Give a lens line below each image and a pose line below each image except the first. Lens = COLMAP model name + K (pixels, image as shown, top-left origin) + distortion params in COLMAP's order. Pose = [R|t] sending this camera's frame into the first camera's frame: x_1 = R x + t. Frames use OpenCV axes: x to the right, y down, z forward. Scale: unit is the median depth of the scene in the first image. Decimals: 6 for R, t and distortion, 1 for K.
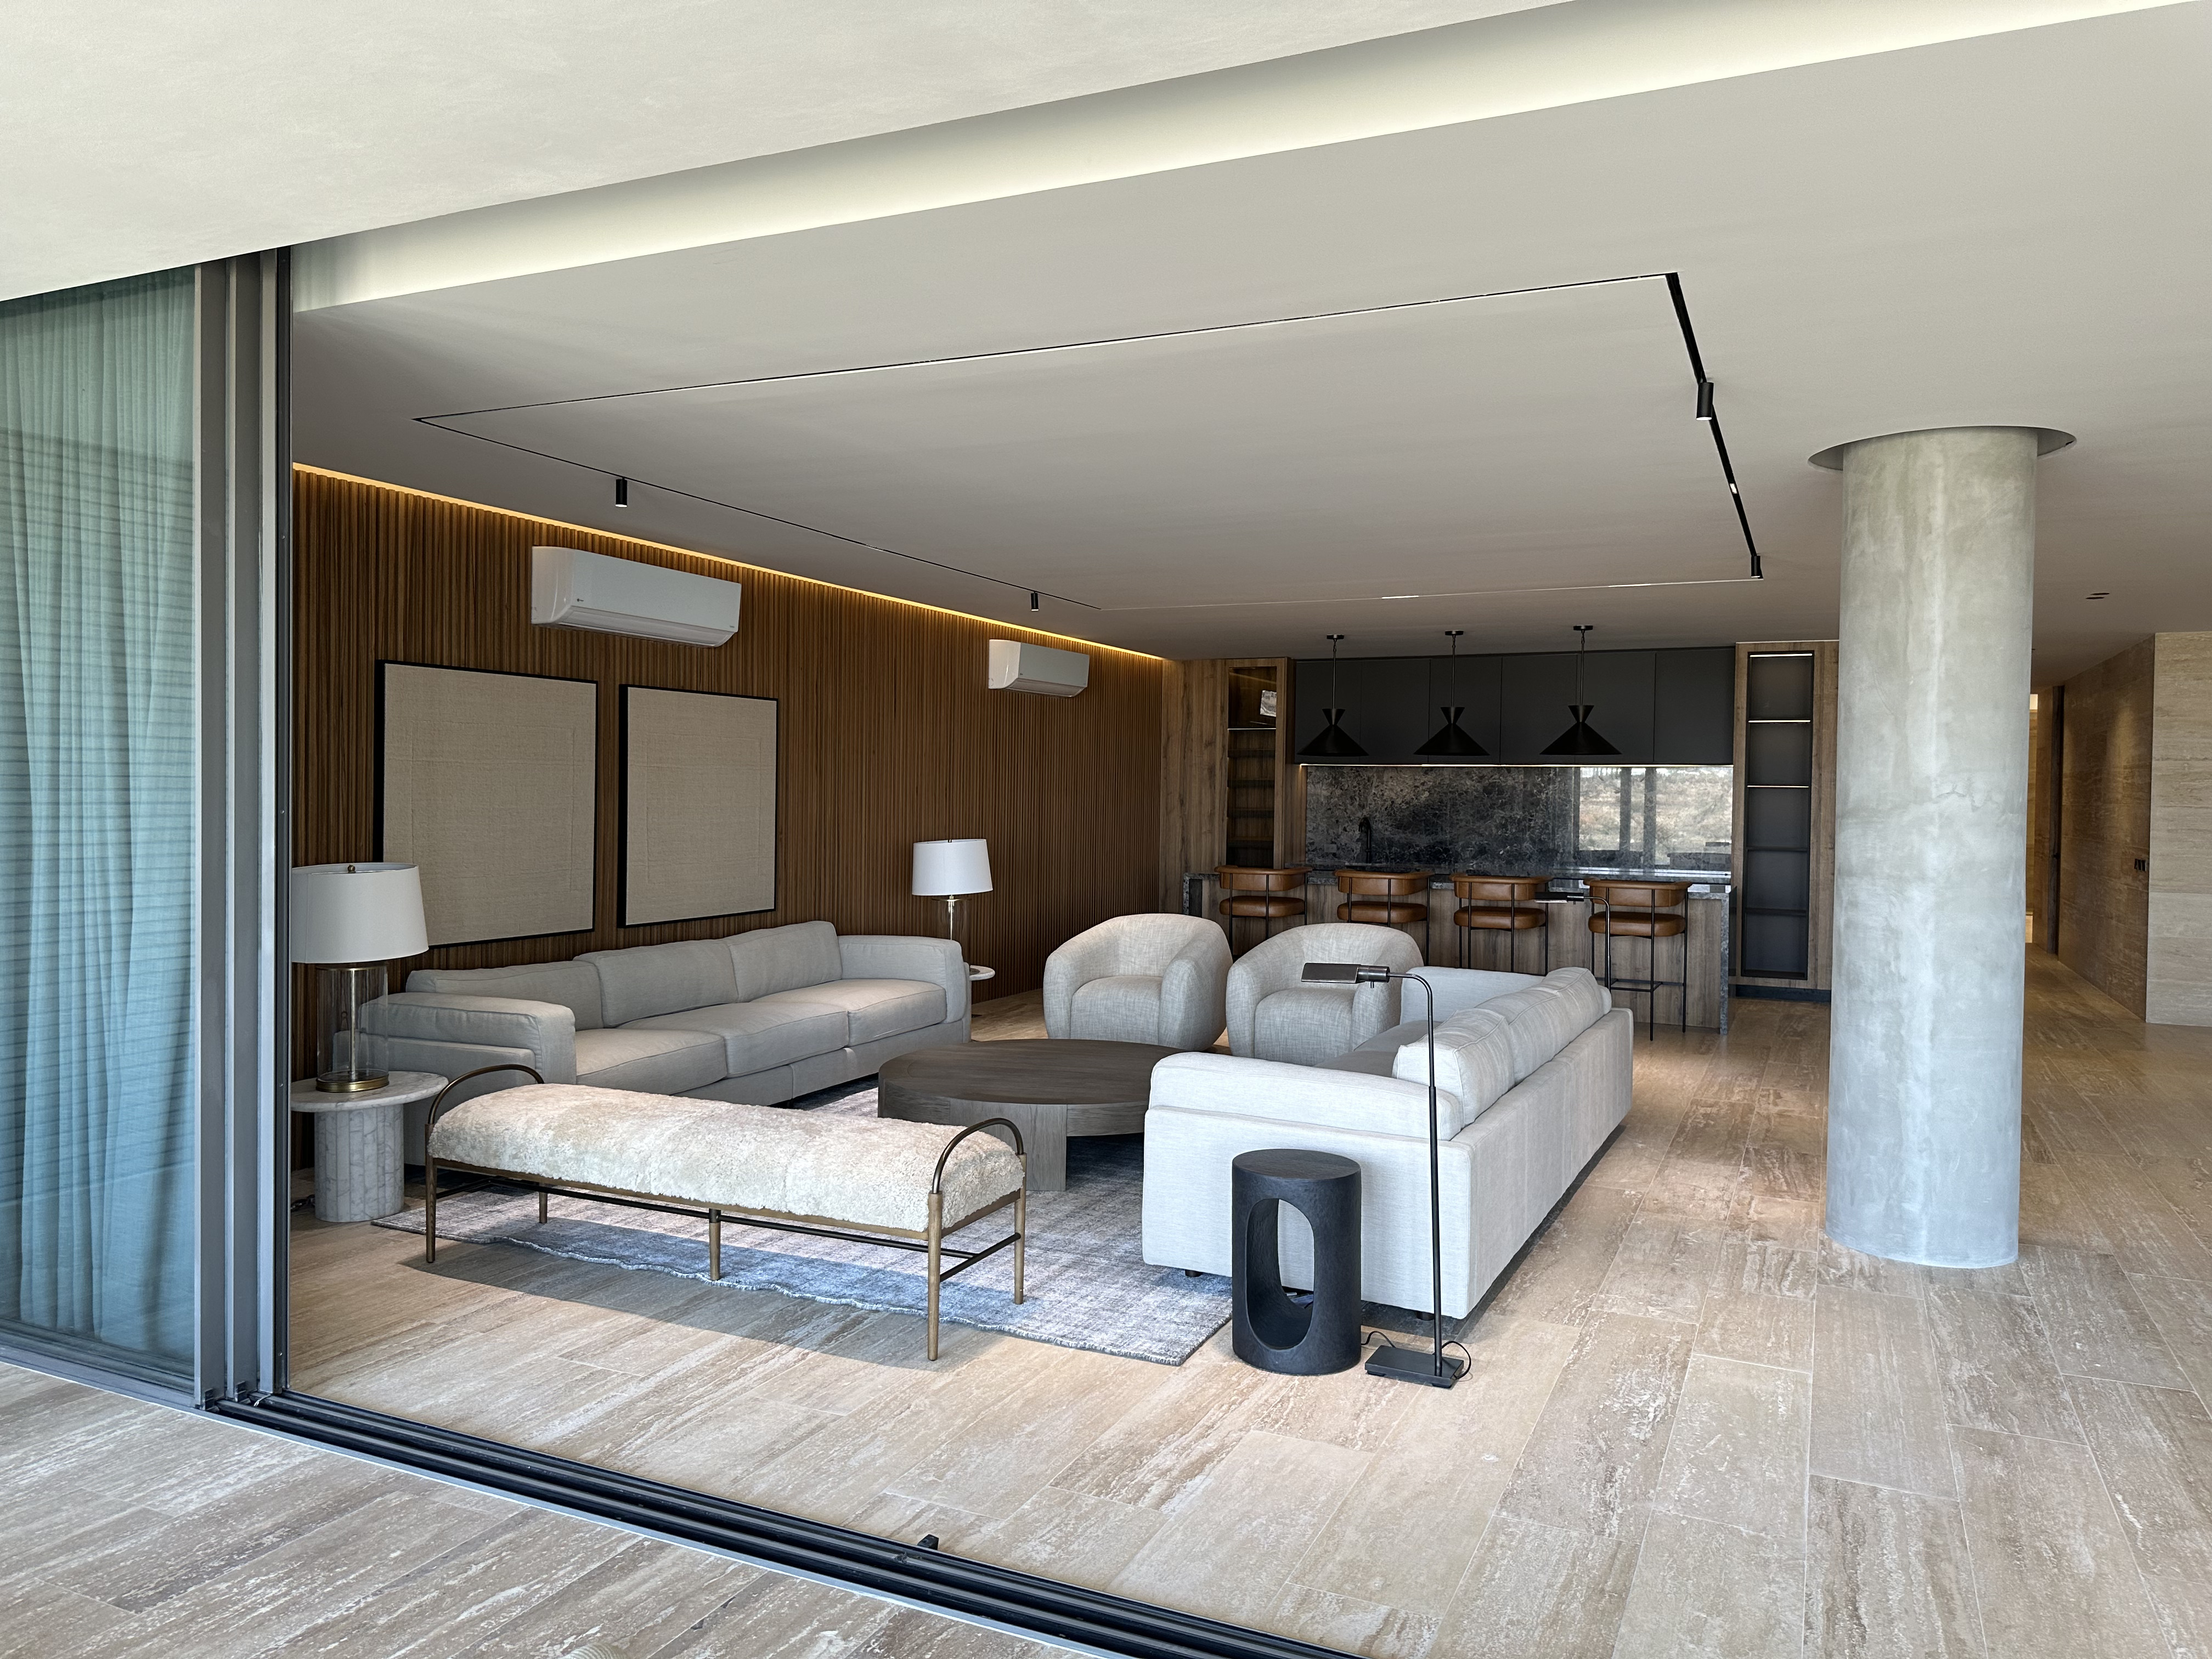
lens RADIAL K [[1571.7, 0, 1101.6], [0, 1571.7, 841.3], [0, 0, 1]] dist [0.037429, -0.044033]
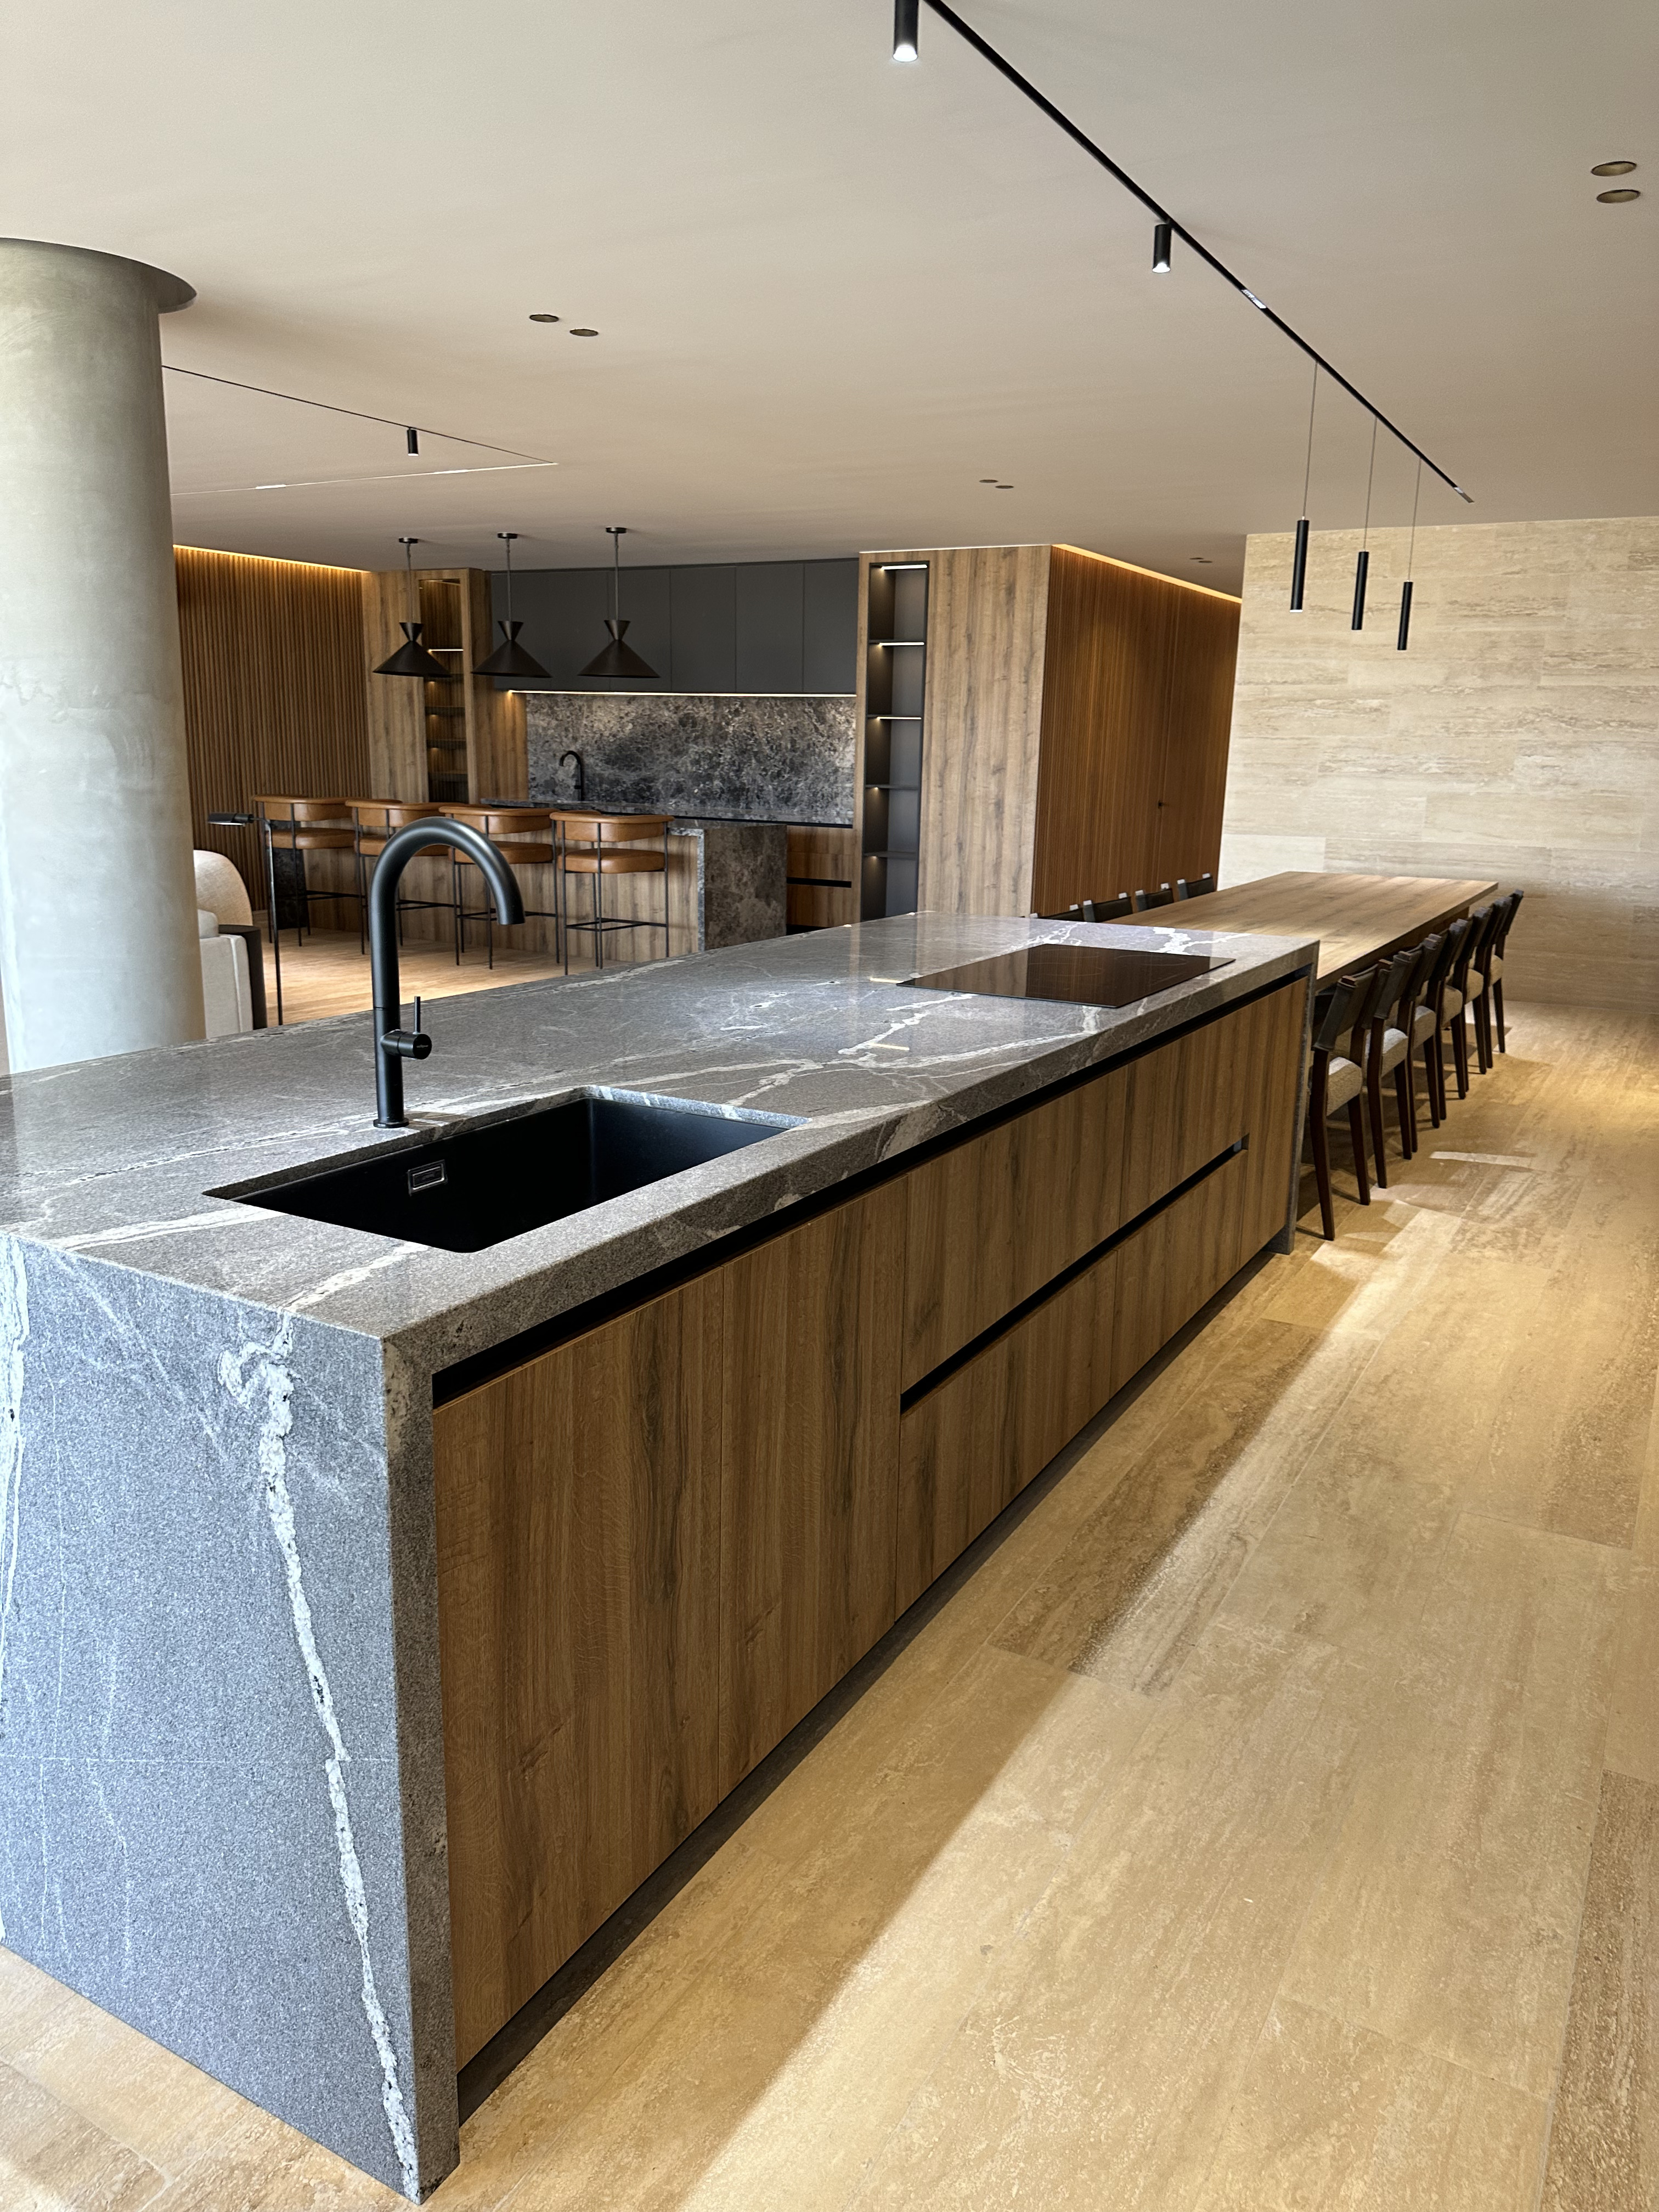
lens RADIAL K [[1571.7, 0, 843.8], [0, 1571.7, 1124.1], [0, 0, 1]] dist [0.037429, -0.044033]
pose [[0.995855, 0.034680, -0.084088, 1.080681], [-0.016901, 0.978915, 0.203568, 0.022906], [0.089375, -0.201303, 0.975443, 0.110776]]
